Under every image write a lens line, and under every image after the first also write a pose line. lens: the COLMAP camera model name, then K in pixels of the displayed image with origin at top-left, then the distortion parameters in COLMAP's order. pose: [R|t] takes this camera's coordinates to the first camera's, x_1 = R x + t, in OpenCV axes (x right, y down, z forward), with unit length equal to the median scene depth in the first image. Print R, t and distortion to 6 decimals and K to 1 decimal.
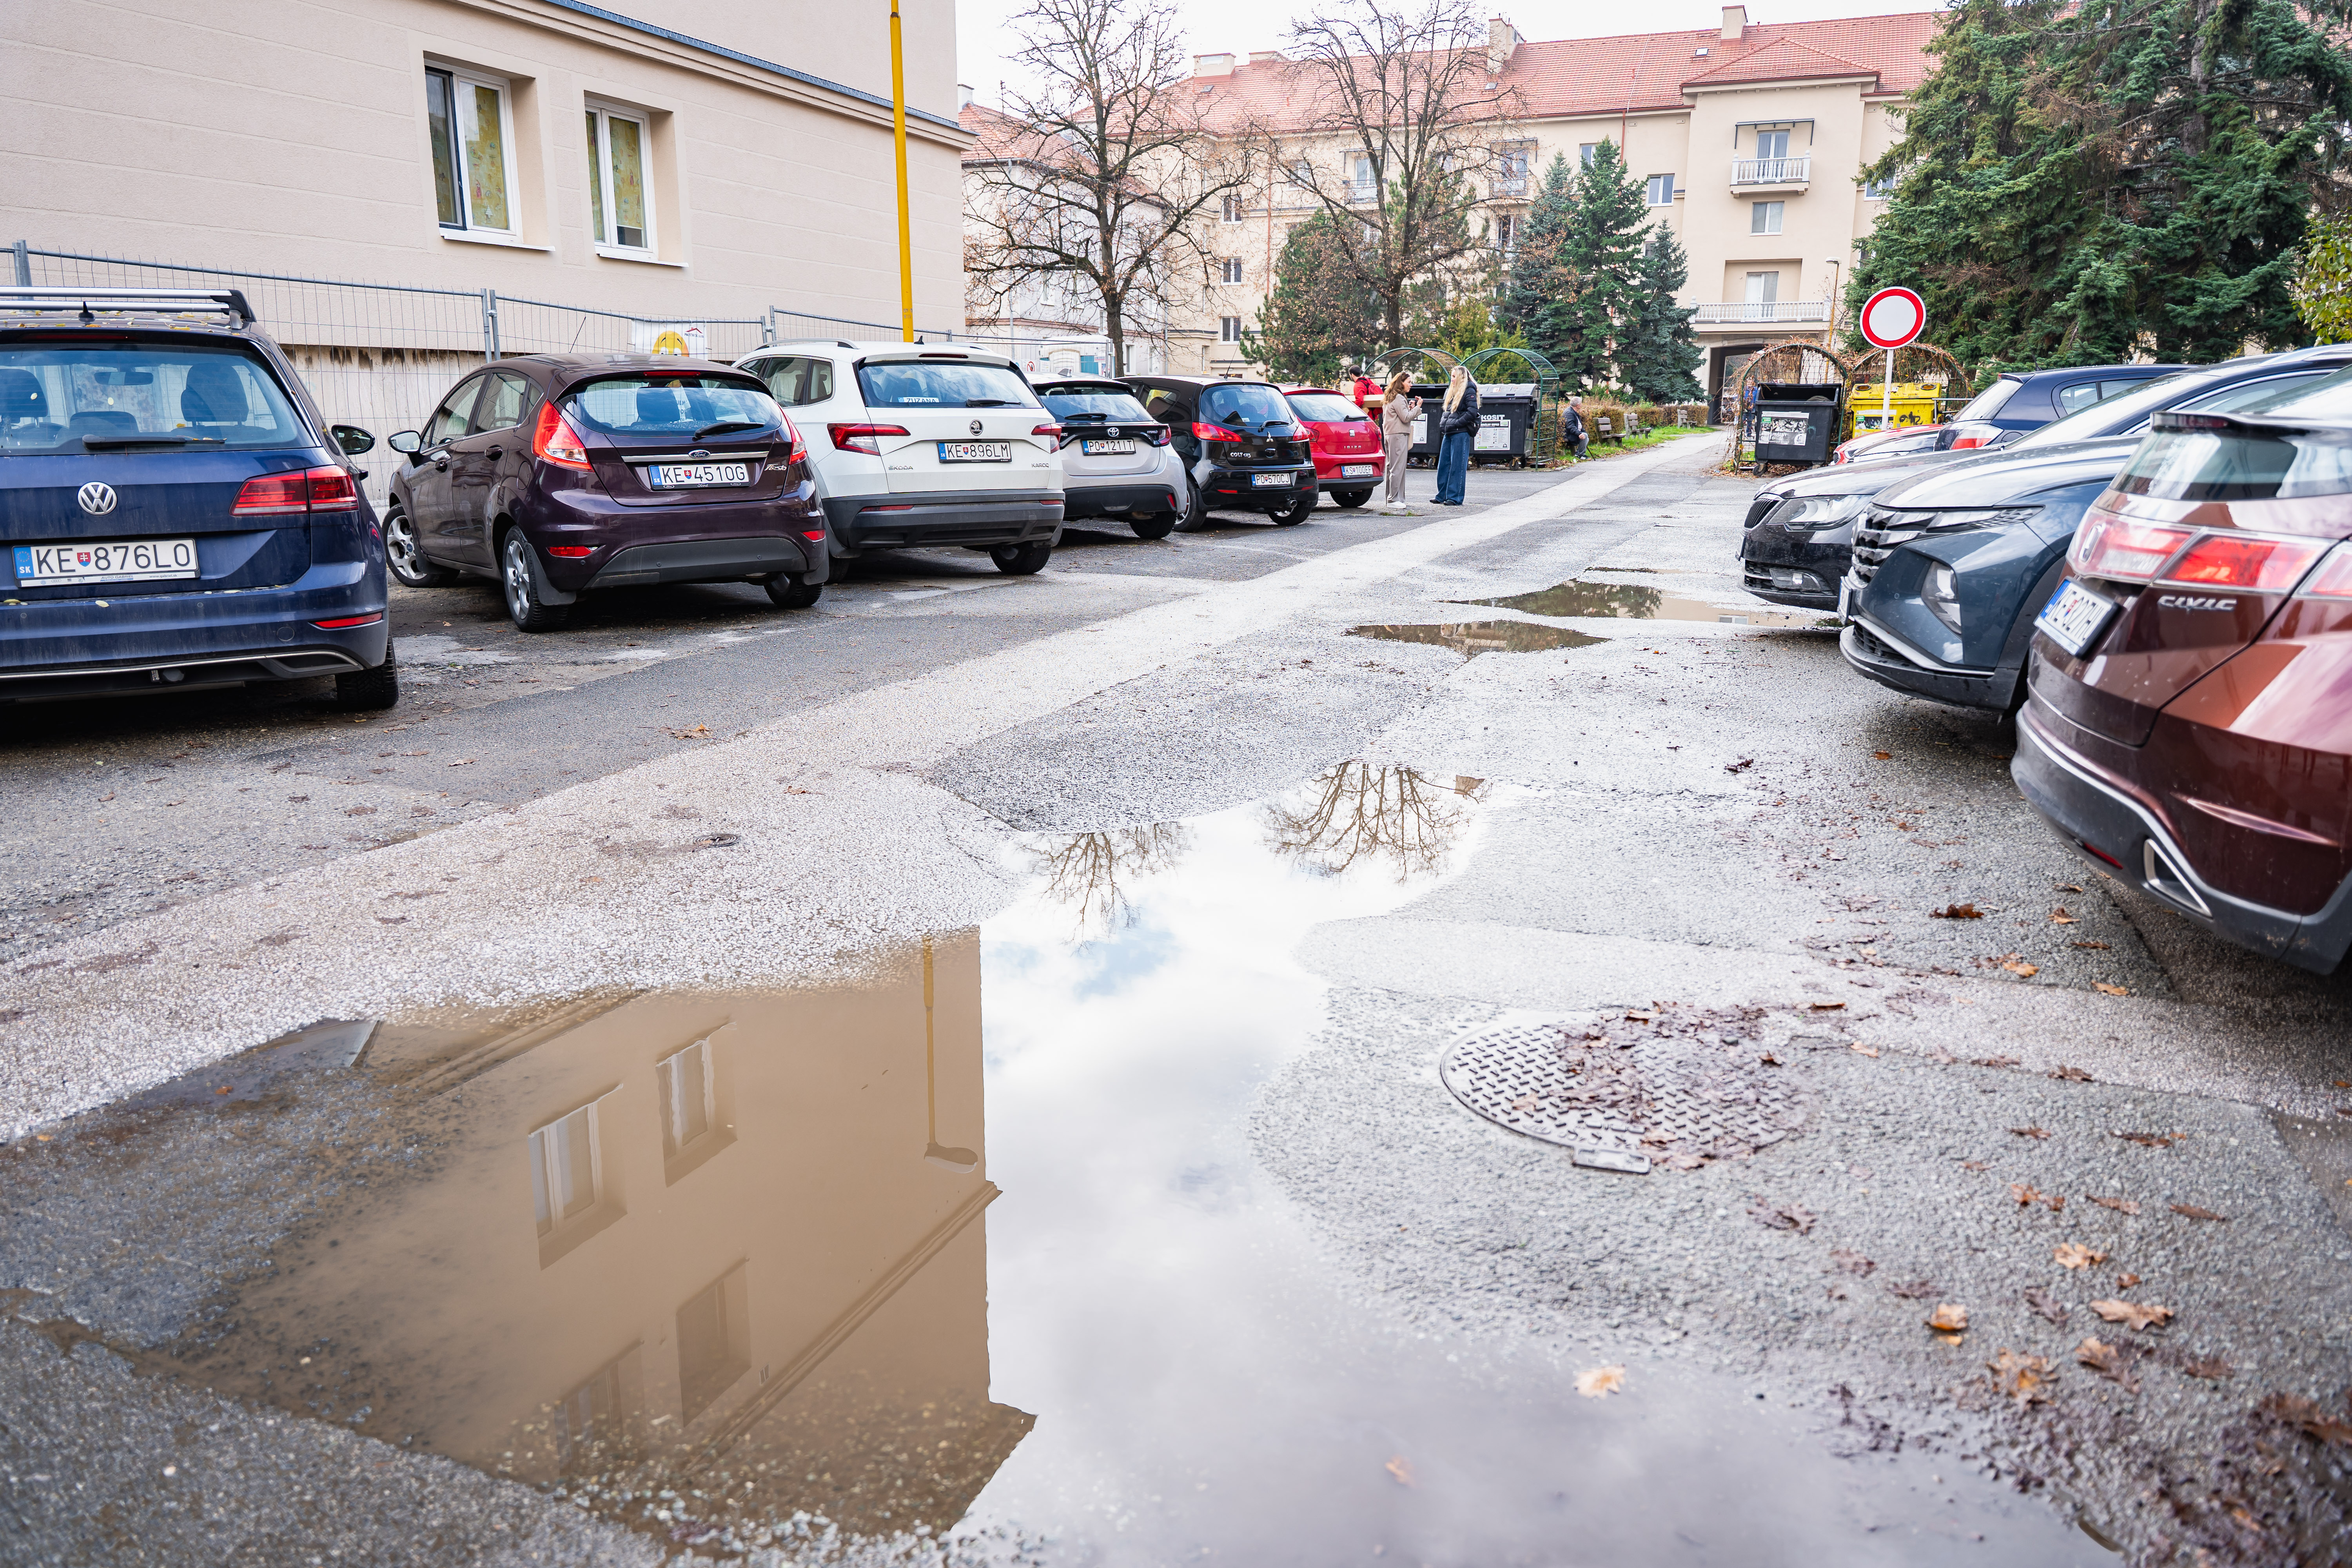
lens RADIAL K [[1622.9, 0, 1167.4], [0, 1622.9, 788.6], [0, 0, 1]] dist [0.001533, -0.009069]
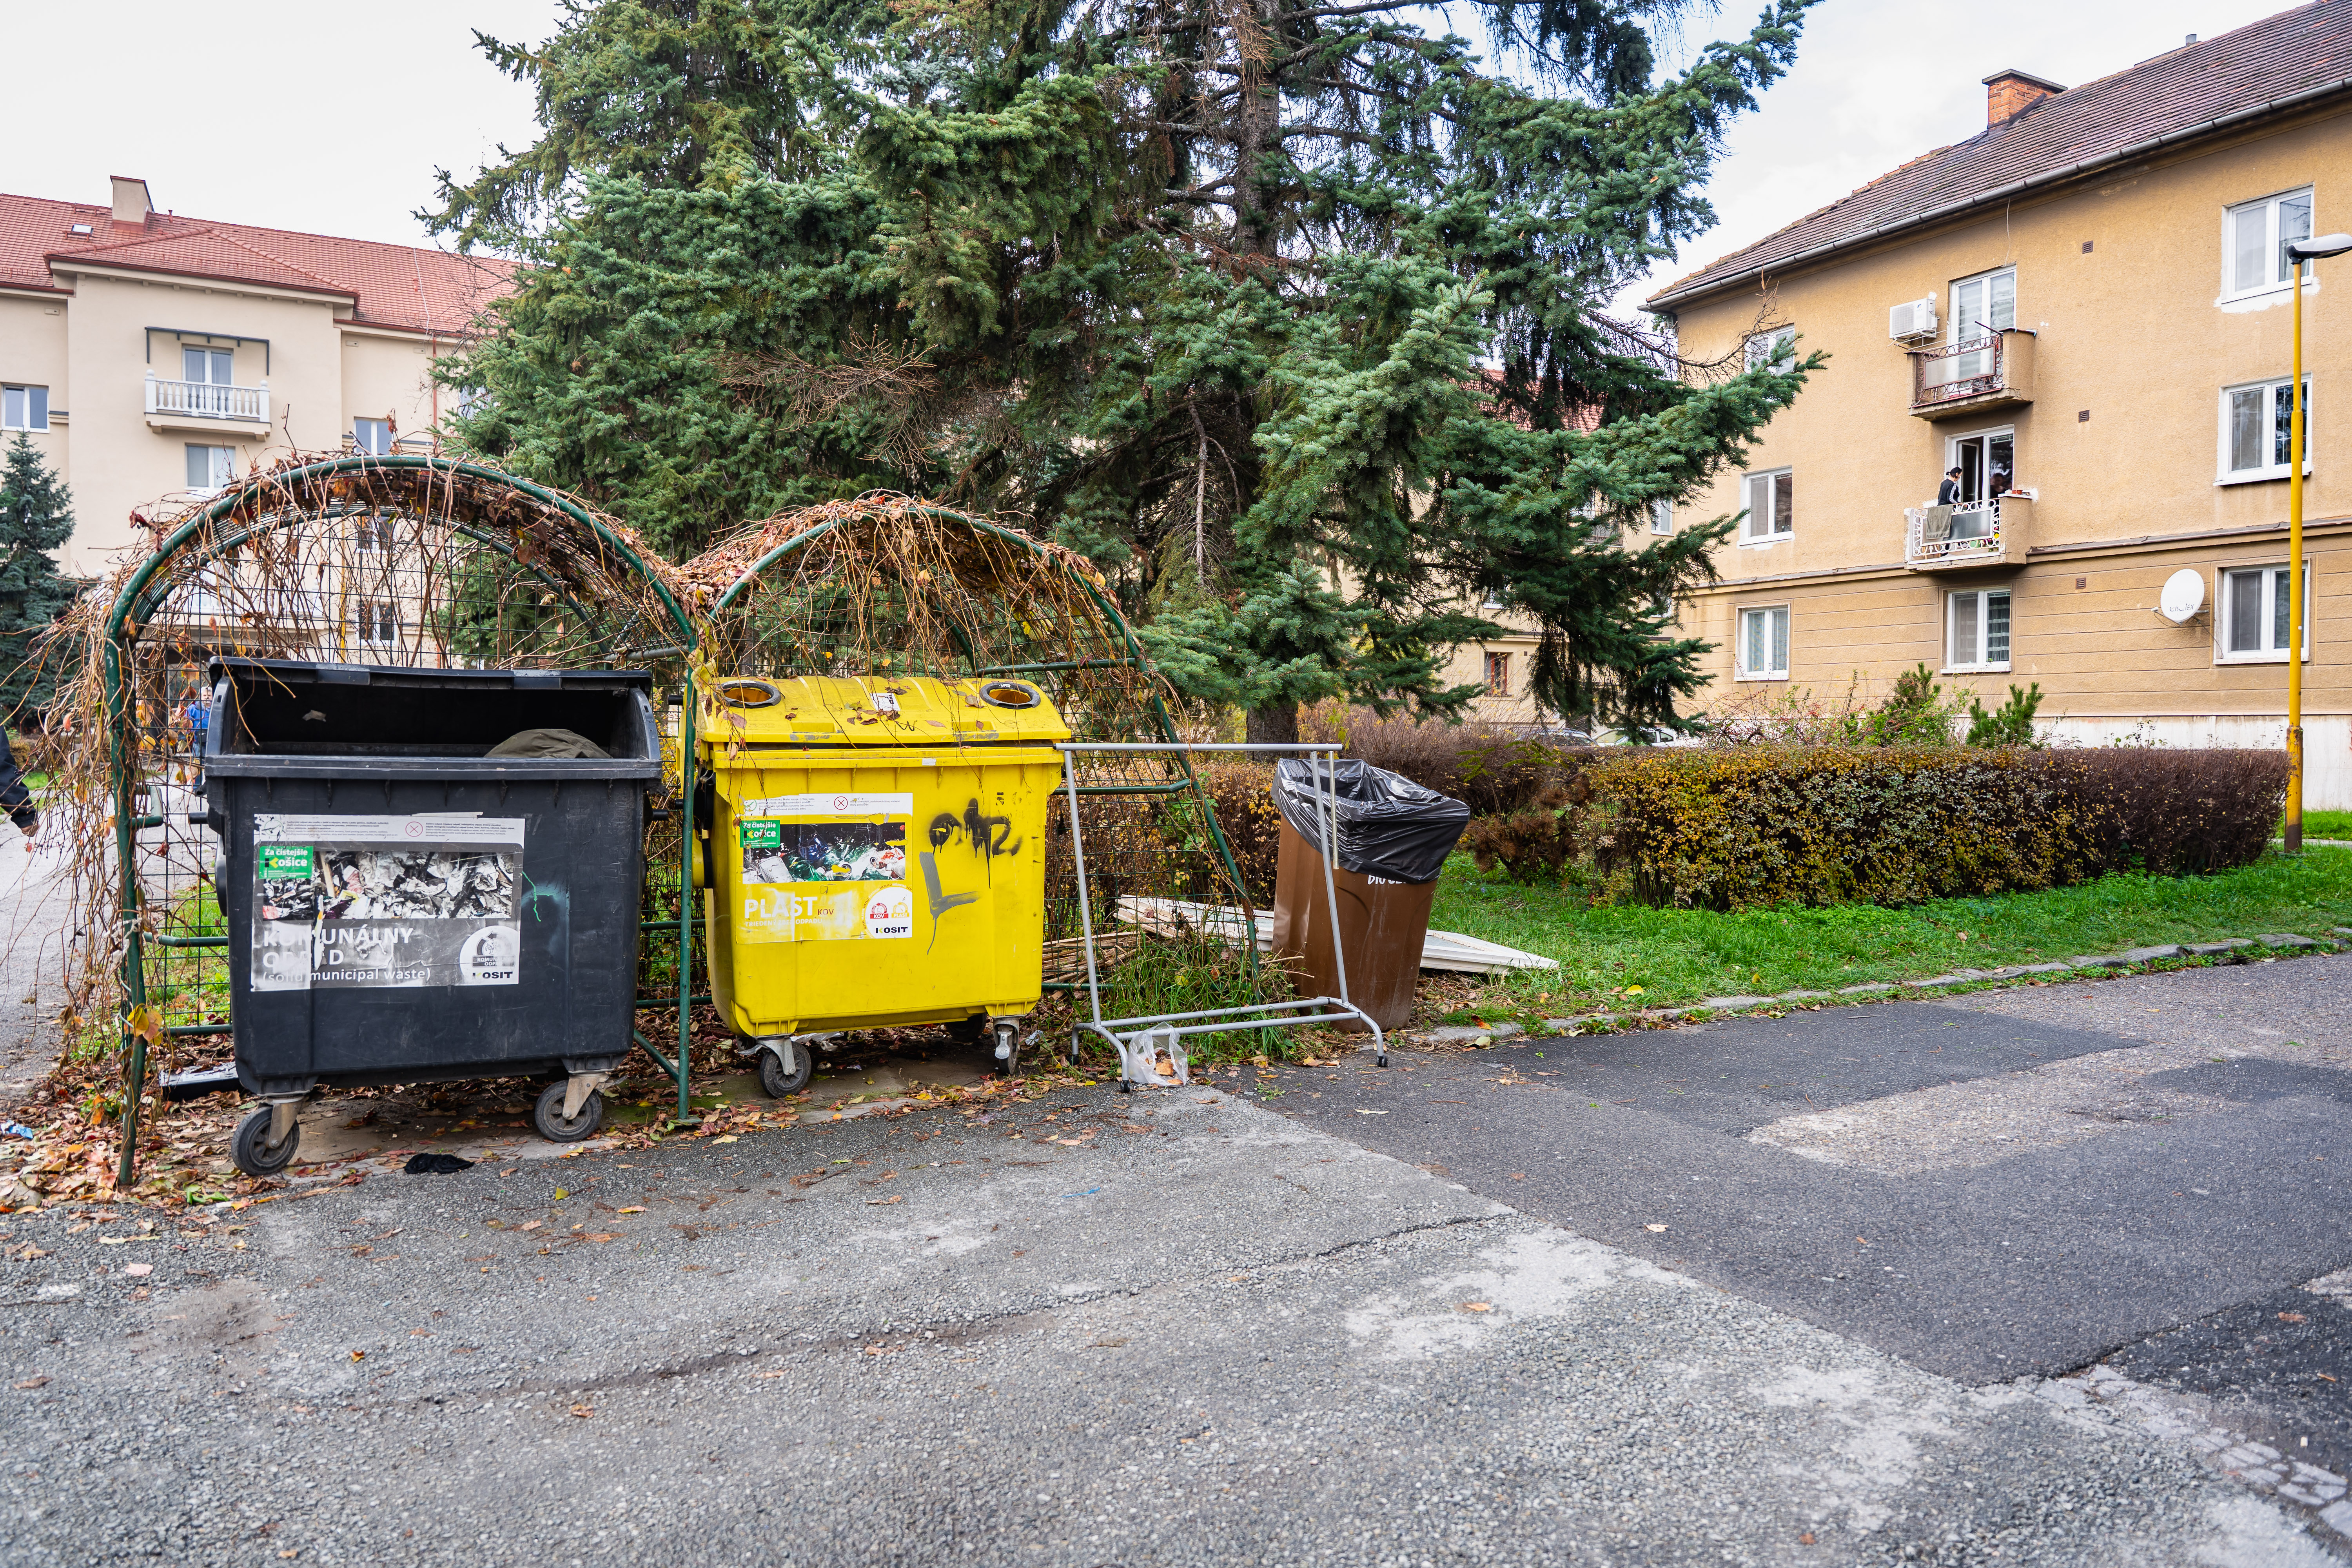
lens RADIAL K [[1622.9, 0, 1173.5], [0, 1622.9, 788.8], [0, 0, 1]] dist [0.001533, -0.009069]
pose [[0.645274, -0.025140, 0.763538, 0.122057], [0.172836, 0.978348, -0.113853, -0.081362], [-0.744144, 0.205433, 0.635648, 0.334681]]
